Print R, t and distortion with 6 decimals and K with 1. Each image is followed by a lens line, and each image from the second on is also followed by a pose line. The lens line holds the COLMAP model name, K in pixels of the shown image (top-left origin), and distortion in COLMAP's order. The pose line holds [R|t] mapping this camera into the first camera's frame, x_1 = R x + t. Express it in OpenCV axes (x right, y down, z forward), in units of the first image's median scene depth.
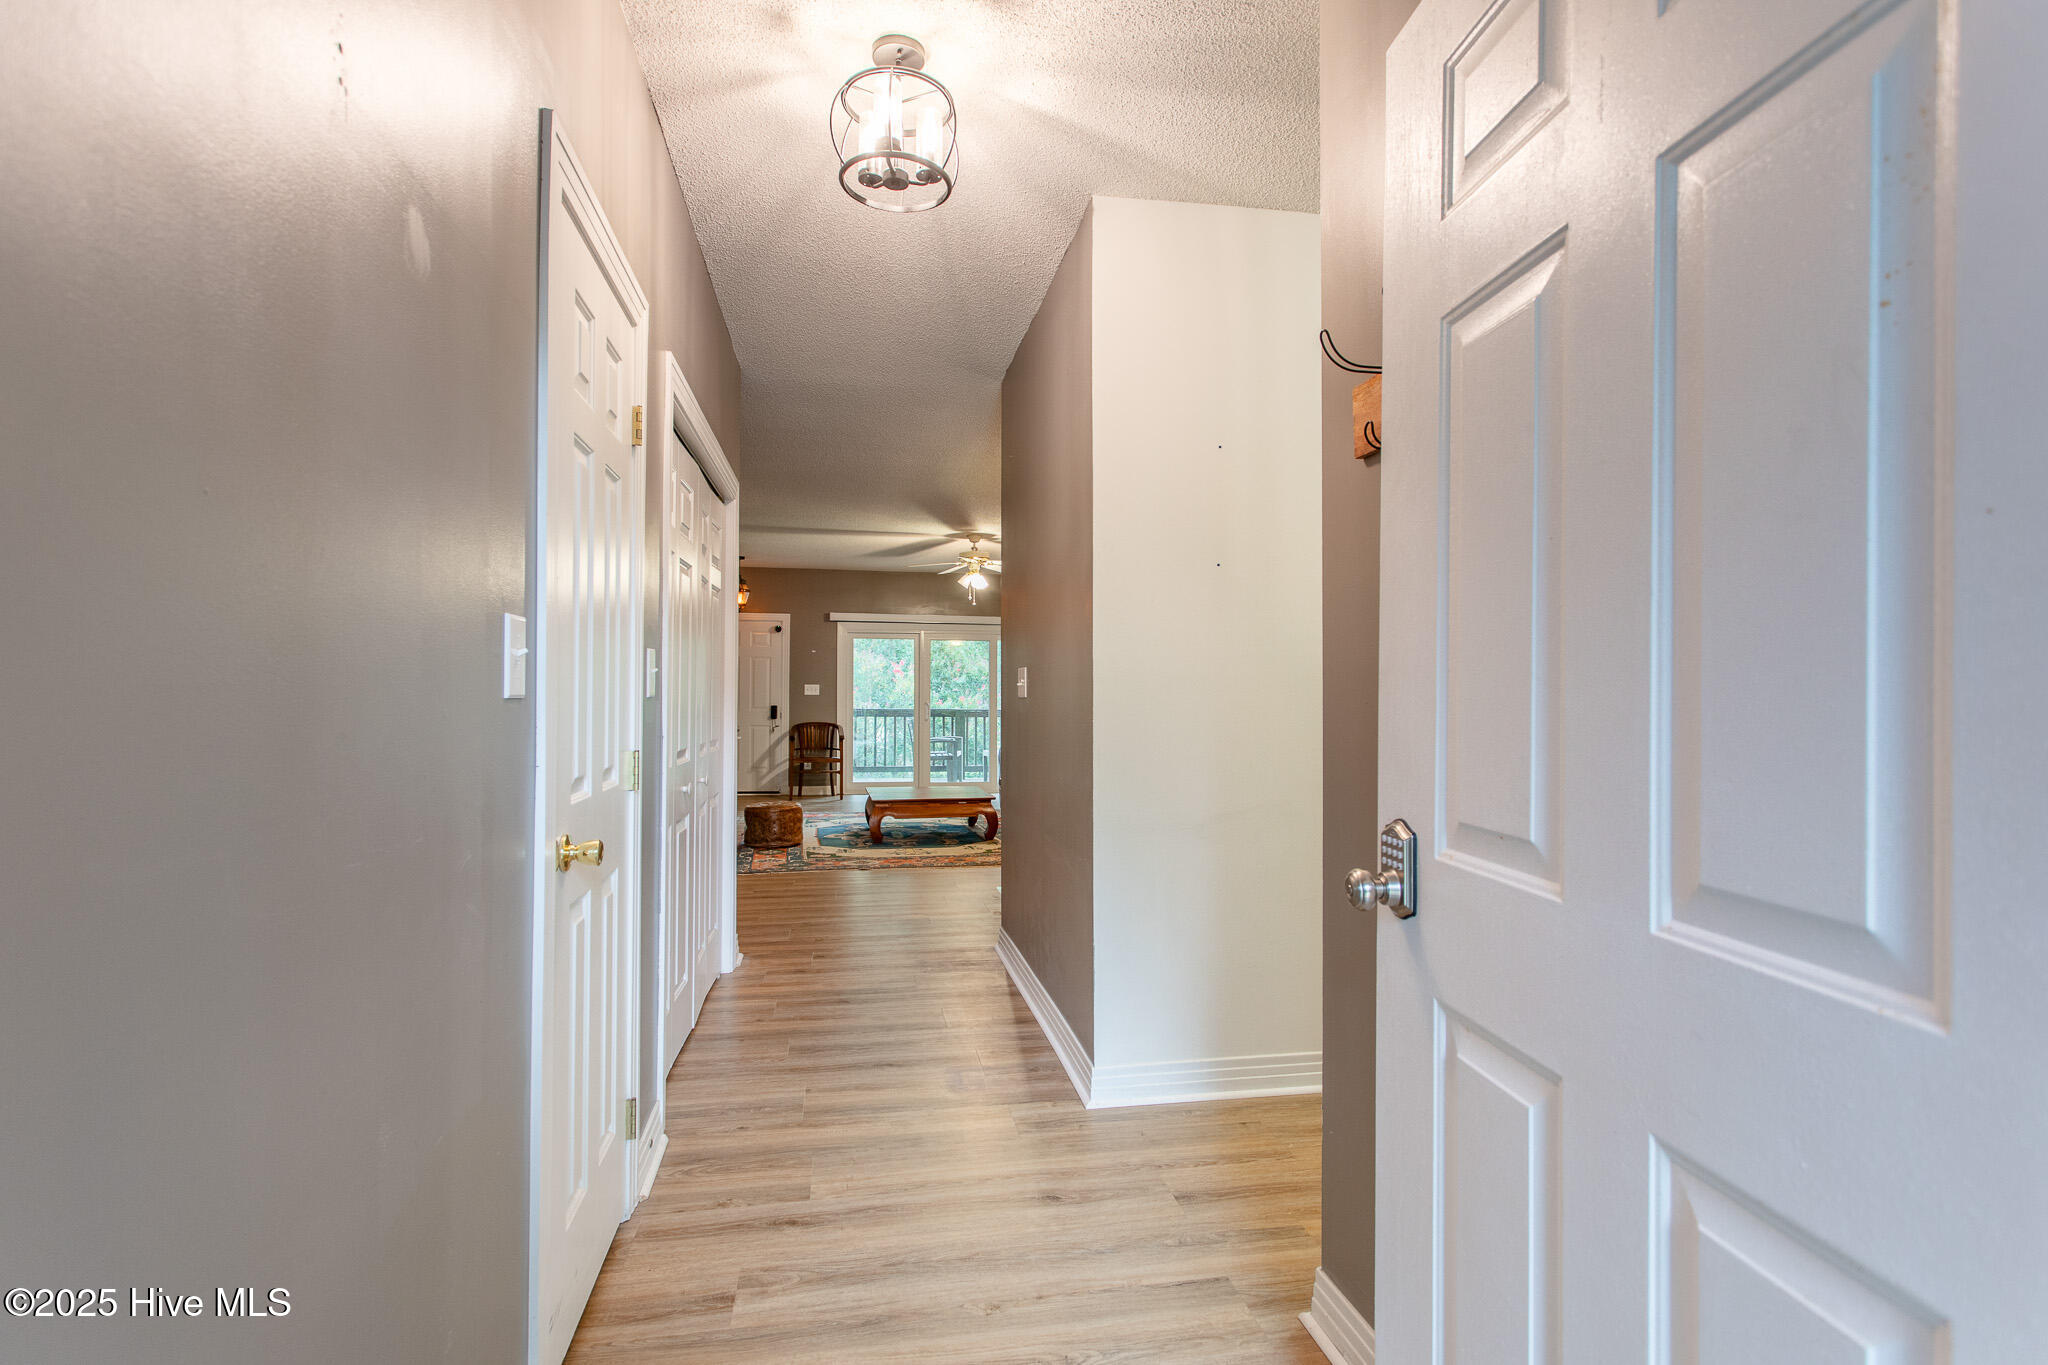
lens RADIAL K [[1019.2, 0, 1024.0], [0, 1019.2, 682.5], [0, 0, 1]] dist [0.001061, 0.000175]
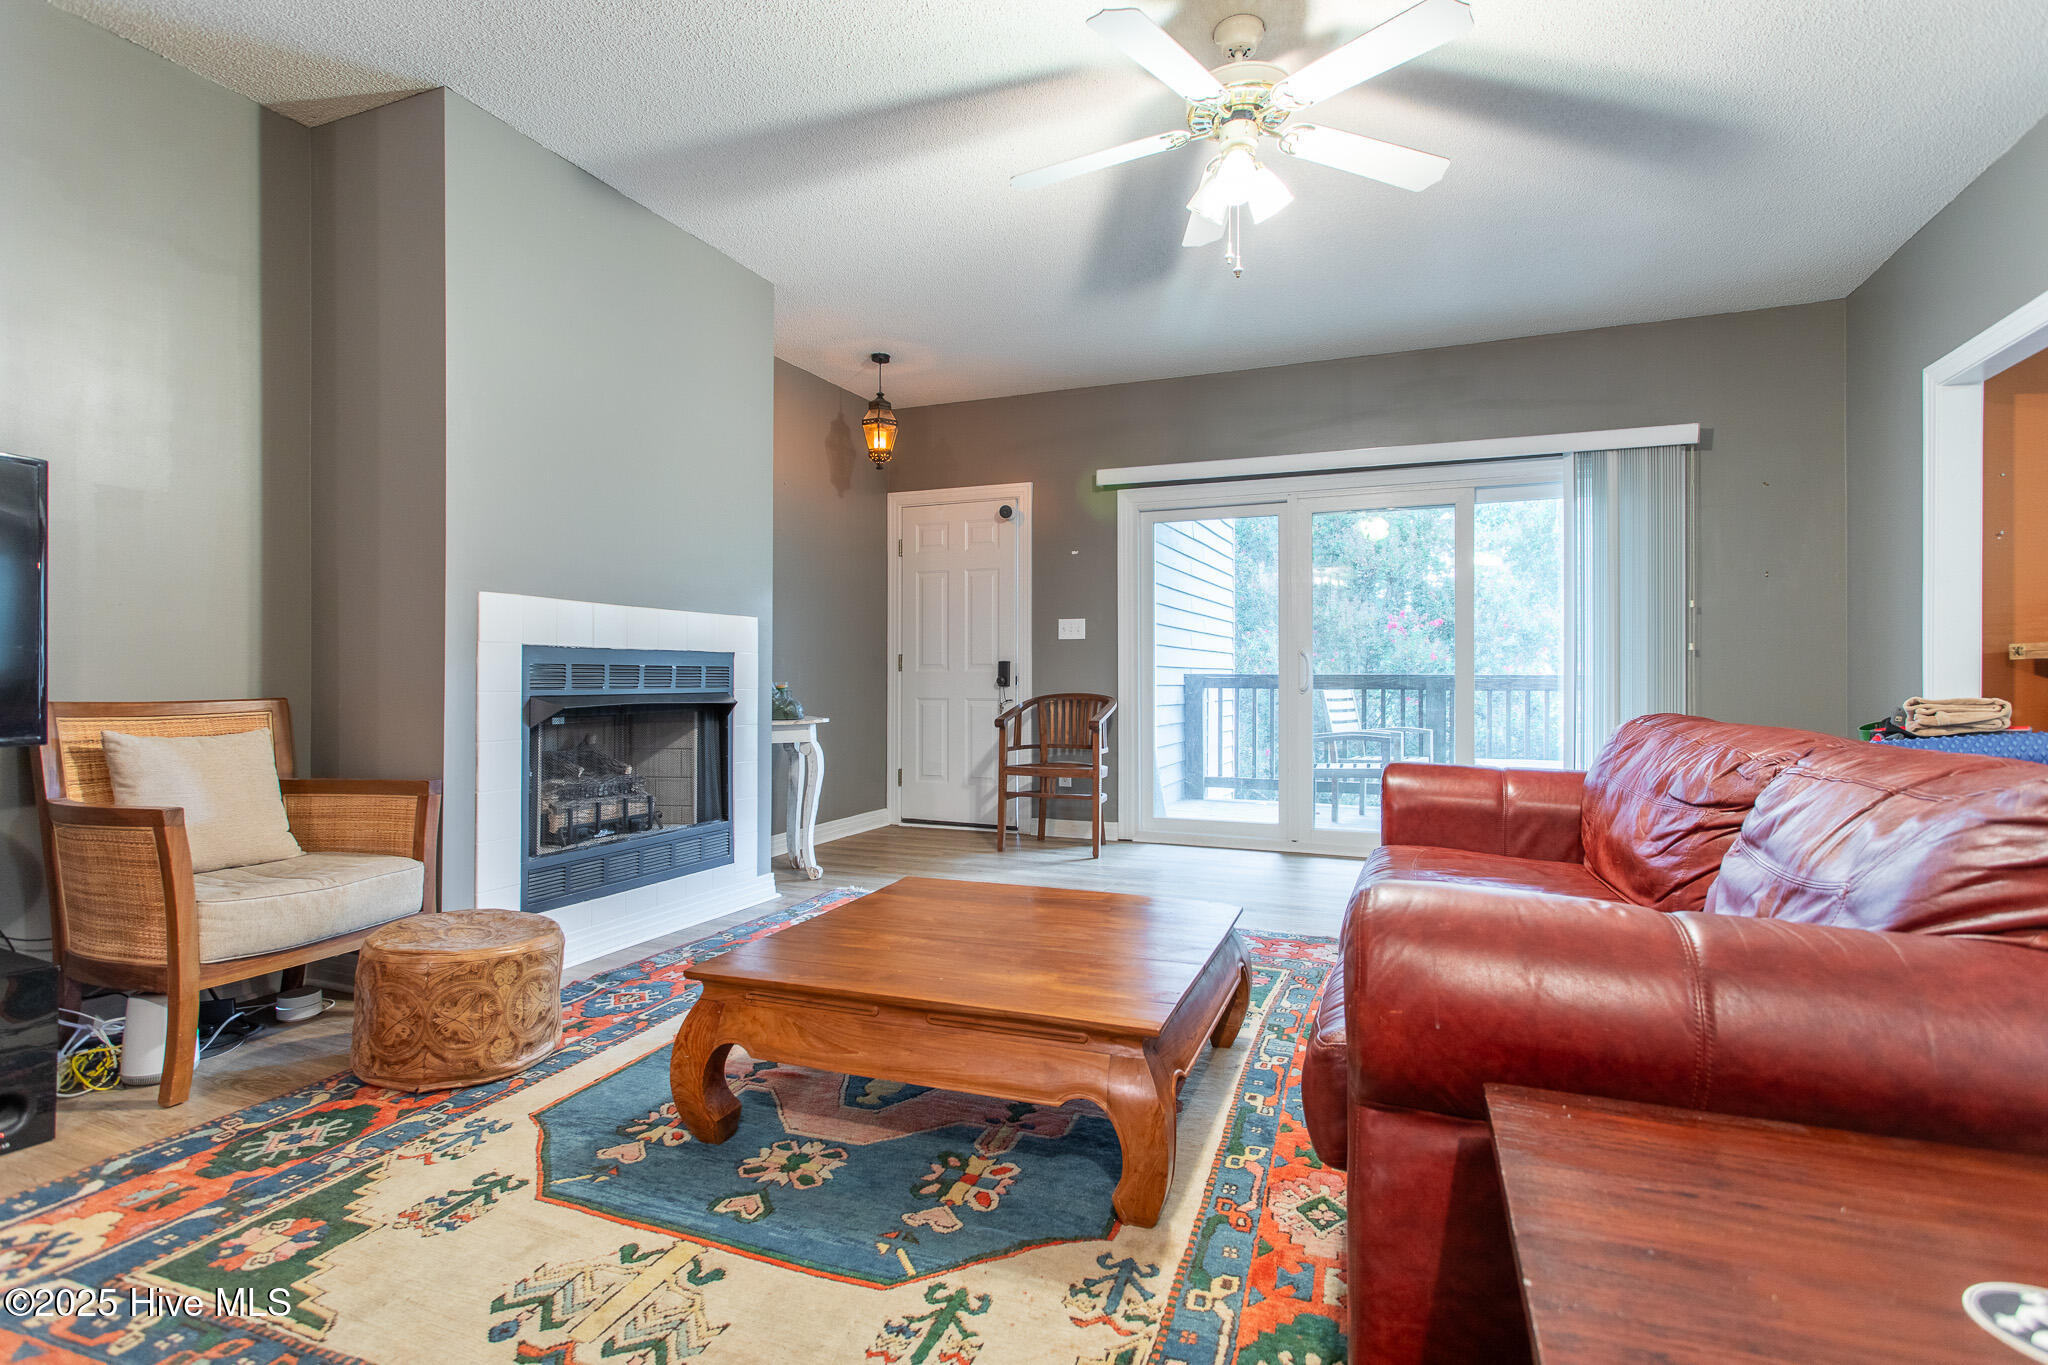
lens RADIAL K [[1019.2, 0, 1024.0], [0, 1019.2, 682.5], [0, 0, 1]] dist [0.001061, 0.000175]
pose [[0.849034, 0.000937, -0.528337, 0.039418], [0.007636, 0.999872, 0.014046, 0.026443], [0.528282, -0.015960, 0.848919, 0.560137]]
